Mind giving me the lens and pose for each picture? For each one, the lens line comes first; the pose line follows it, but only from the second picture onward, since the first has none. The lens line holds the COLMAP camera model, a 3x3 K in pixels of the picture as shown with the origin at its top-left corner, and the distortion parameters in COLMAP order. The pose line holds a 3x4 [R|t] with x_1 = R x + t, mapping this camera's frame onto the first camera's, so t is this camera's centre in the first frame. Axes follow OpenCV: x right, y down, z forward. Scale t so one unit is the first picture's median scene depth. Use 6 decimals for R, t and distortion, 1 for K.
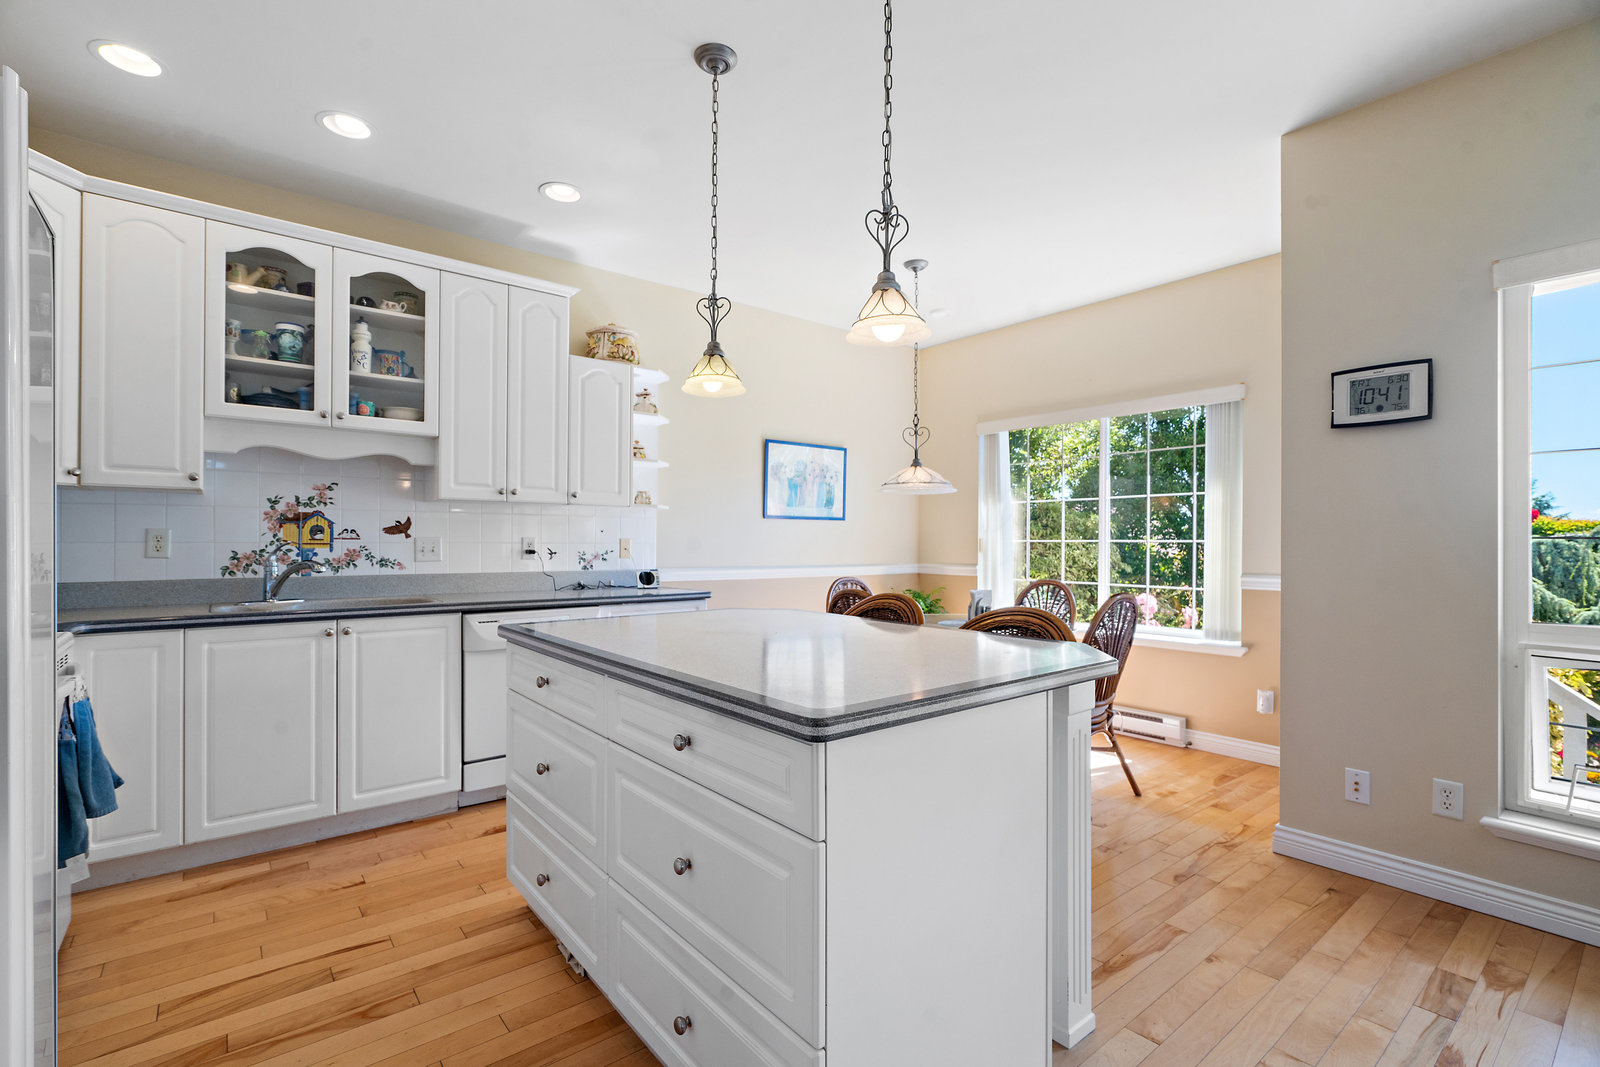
lens RADIAL K [[720.0, 0, 793.4], [0, 720.0, 541.0], [0, 0, 1]] dist [-0.007818, 0.002276]
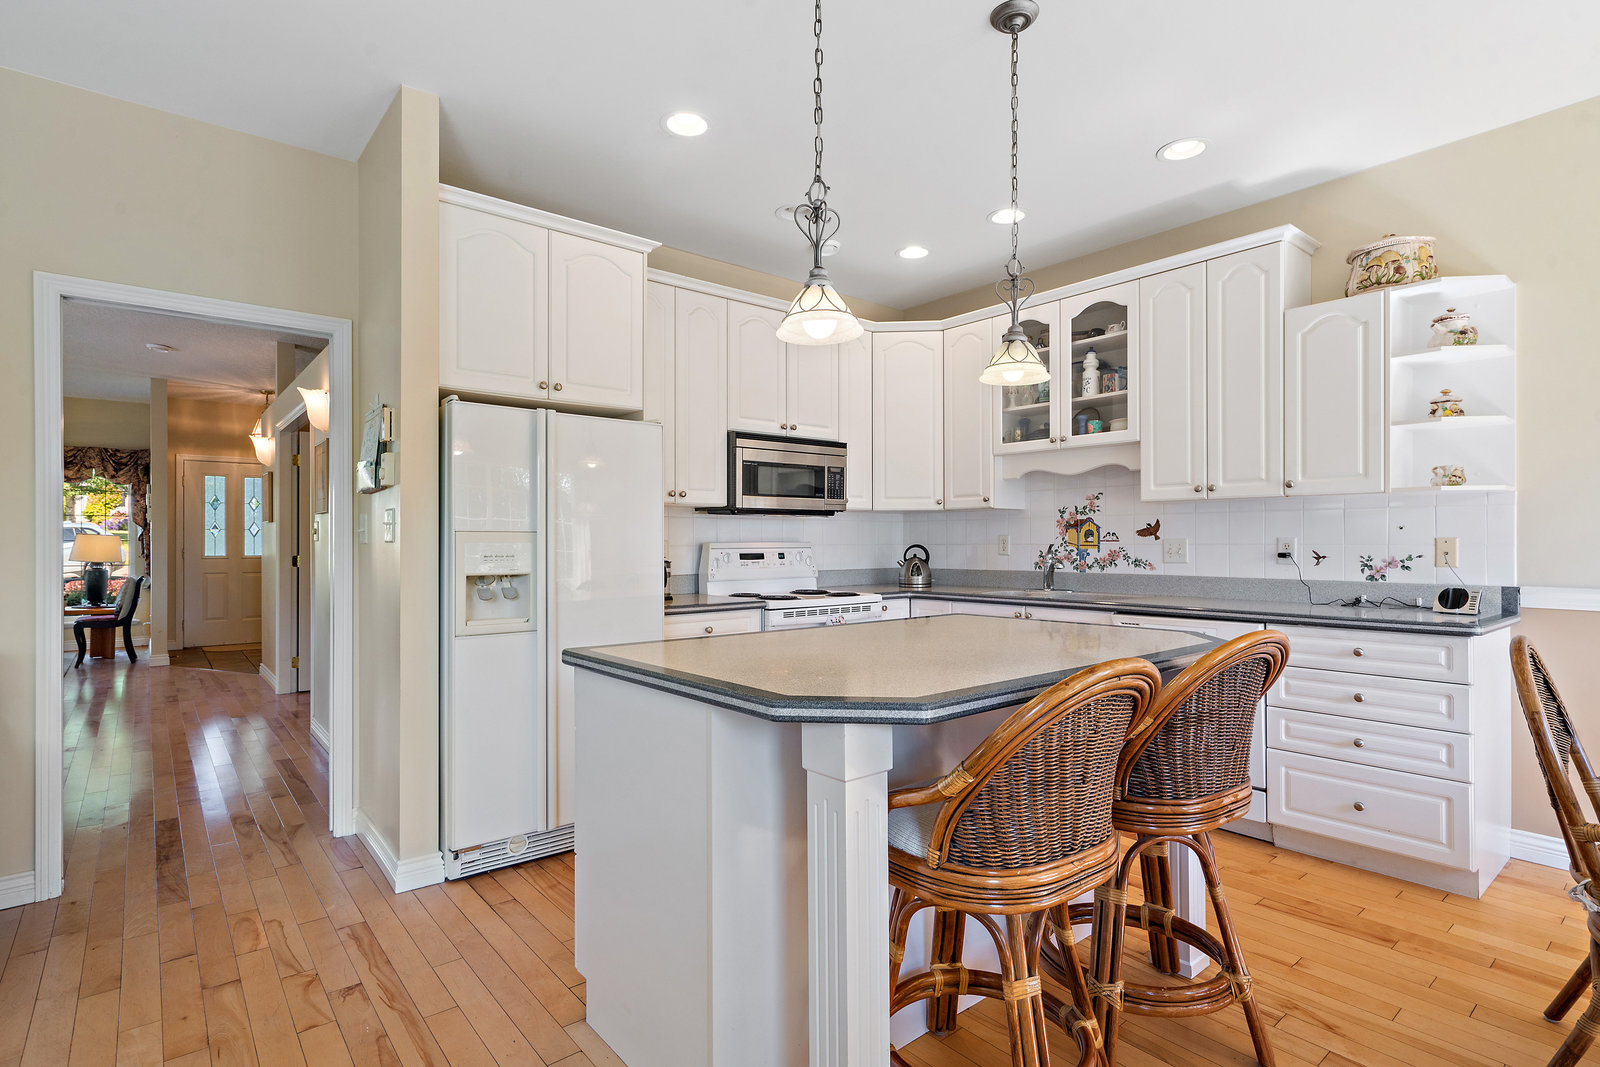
lens RADIAL K [[786.4, 0, 802.7], [0, 786.4, 541.6], [0, 0, 1]] dist [0.005535, 0.002899]
pose [[0.022658, -0.003518, -0.999737, 0.634630], [0.003224, 0.999989, -0.003446, 0.000710], [0.999738, -0.003145, 0.022669, 0.503669]]
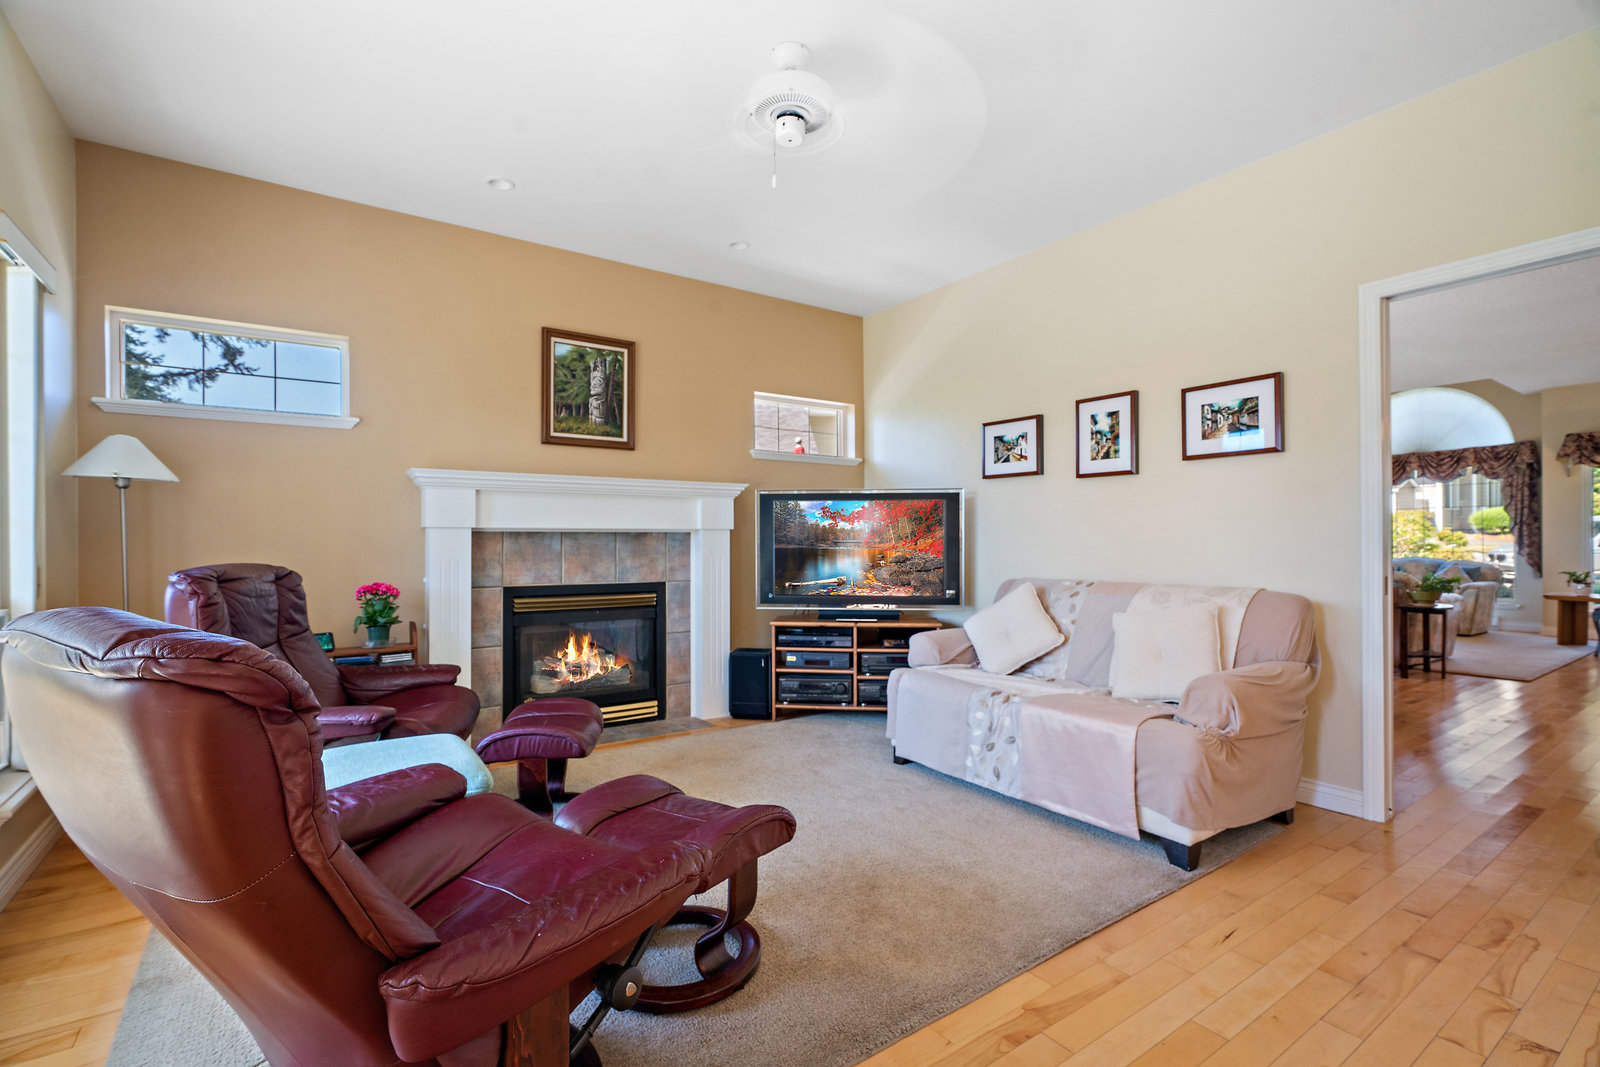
lens RADIAL K [[720.0, 0, 796.3], [0, 720.0, 542.6], [0, 0, 1]] dist [-0.007818, 0.002276]
pose [[-0.998089, -0.001860, 0.061764, 0.438251], [-0.002010, 0.999995, -0.002364, 0.032603], [-0.061760, -0.002484, -0.998088, 0.648403]]
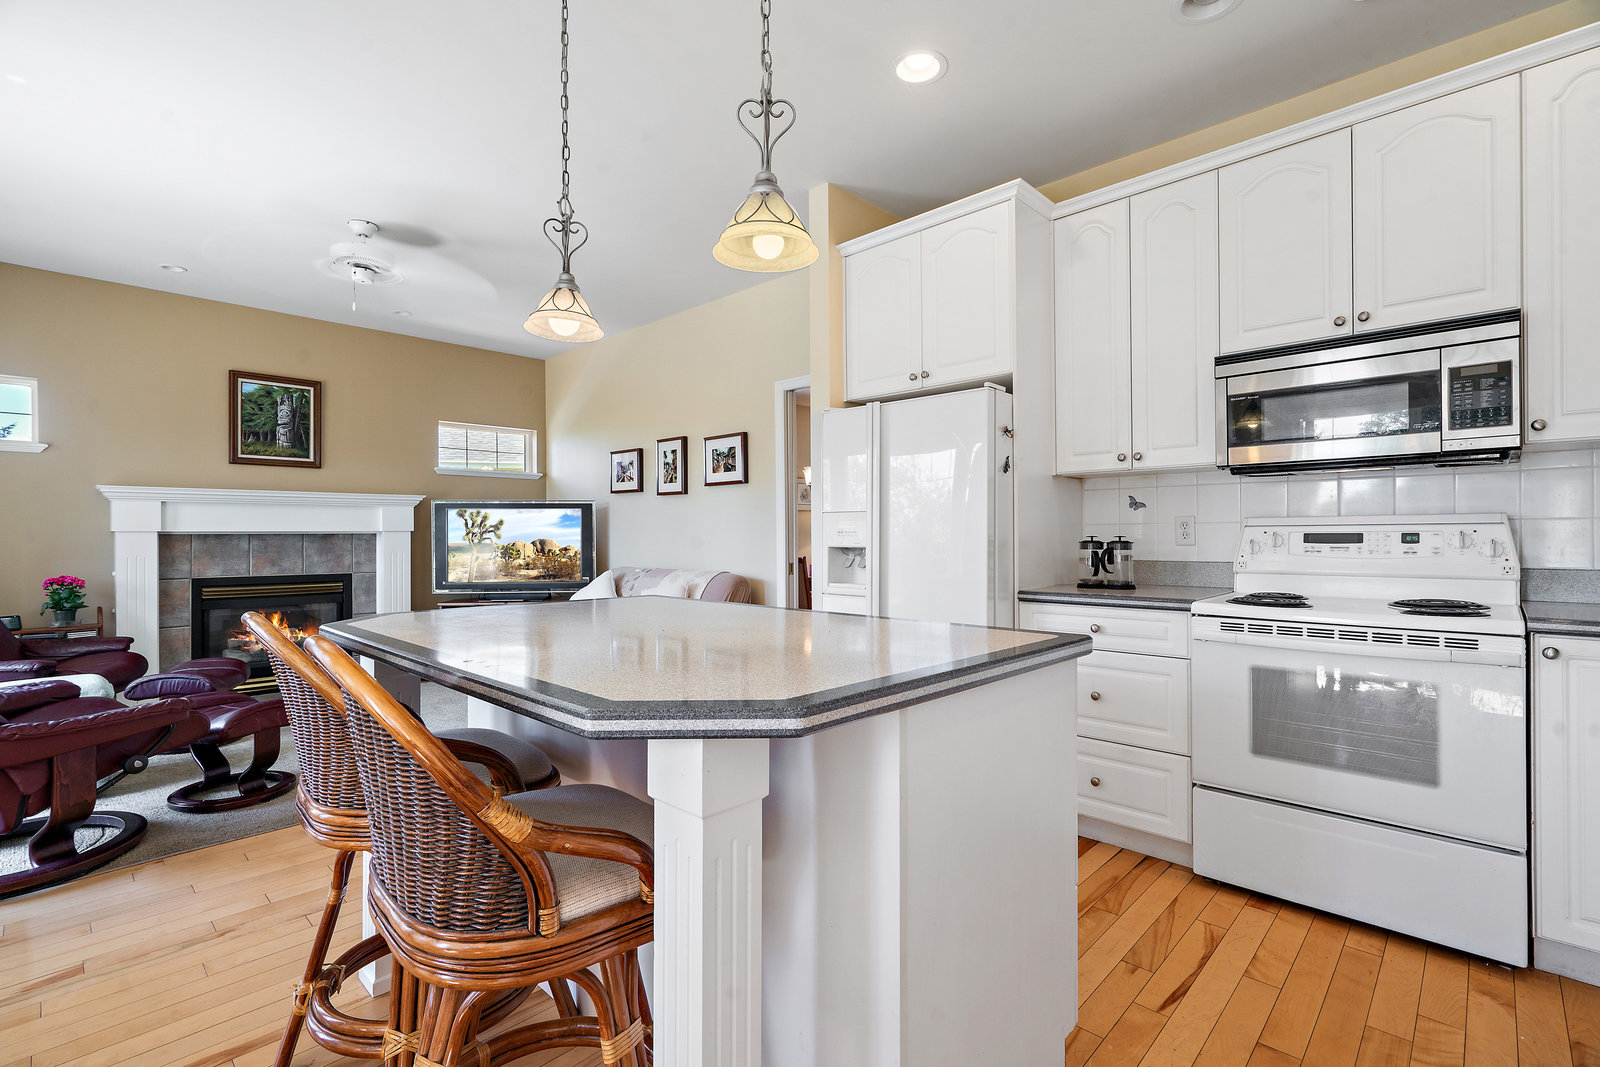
lens RADIAL K [[720.0, 0, 799.5], [0, 720.0, 536.3], [0, 0, 1]] dist [-0.007818, 0.002276]
pose [[-0.990196, 0.000287, -0.139682, -0.037847], [0.000462, 0.999999, -0.001217, 0.019445], [0.139682, -0.001270, -0.990196, 1.129815]]
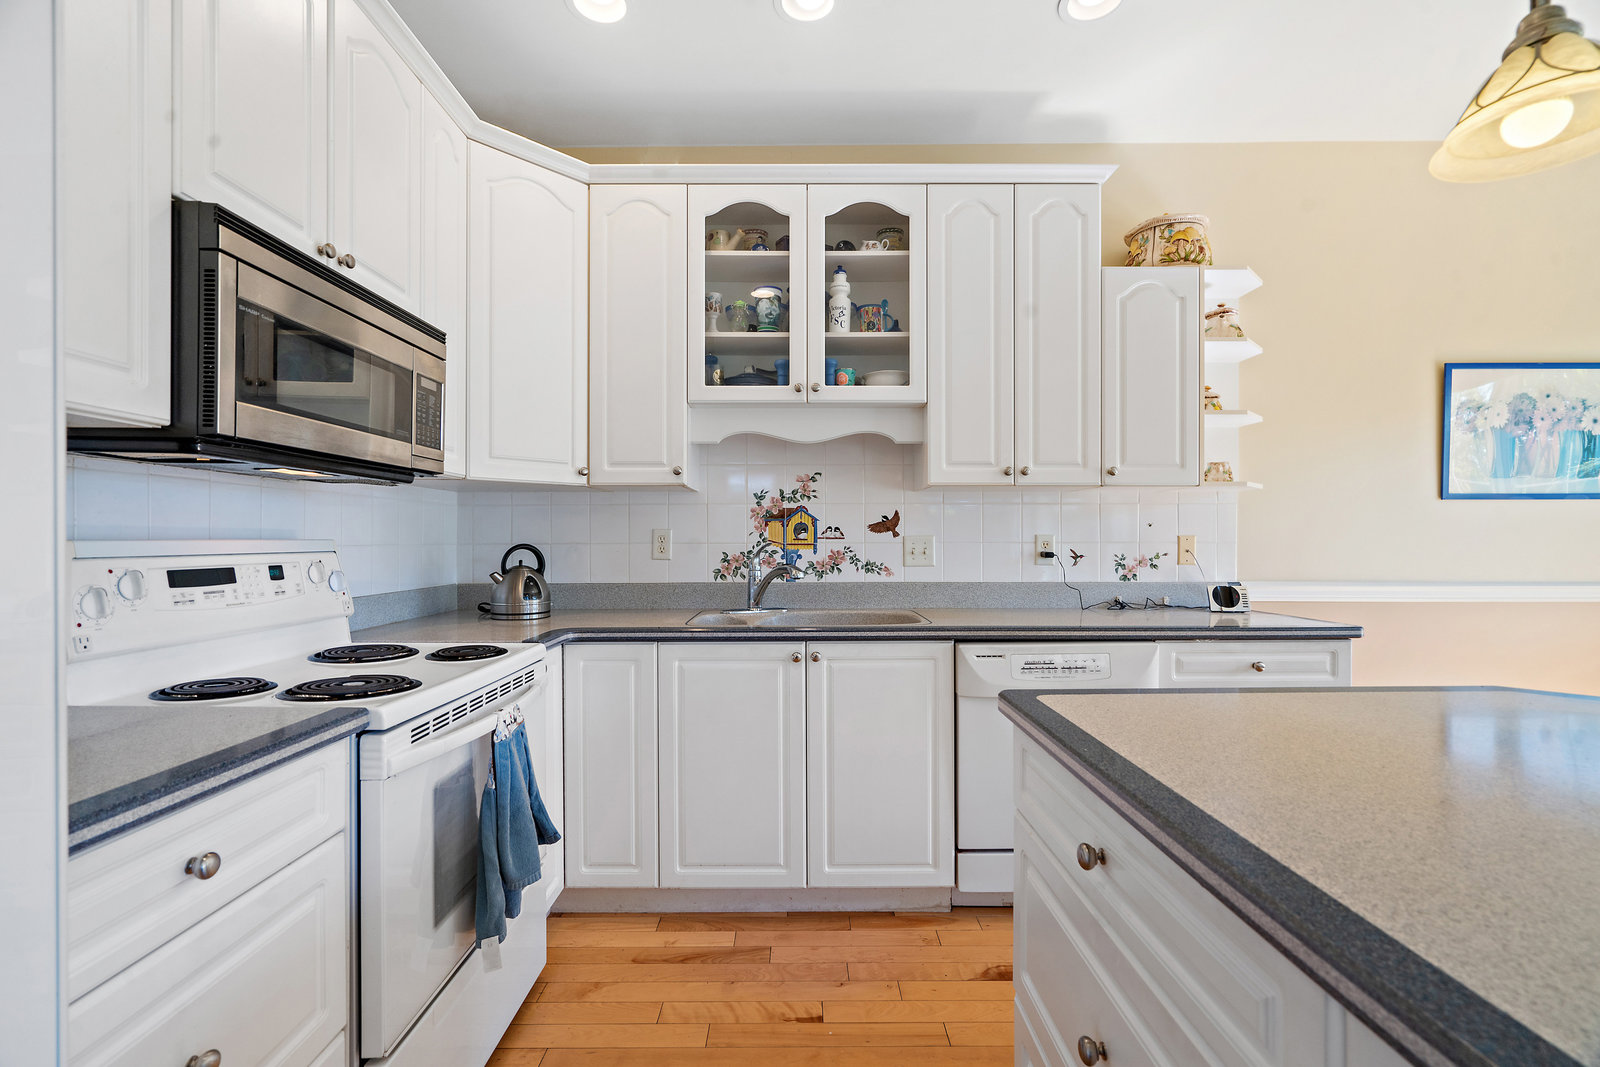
lens RADIAL K [[720.0, 0, 797.4], [0, 720.0, 539.5], [0, 0, 1]] dist [-0.007818, 0.002276]
pose [[0.780731, -0.004910, -0.624848, -0.128747], [0.004871, 0.999987, -0.001772, -0.000428], [0.624848, -0.001660, 0.780745, 0.326939]]
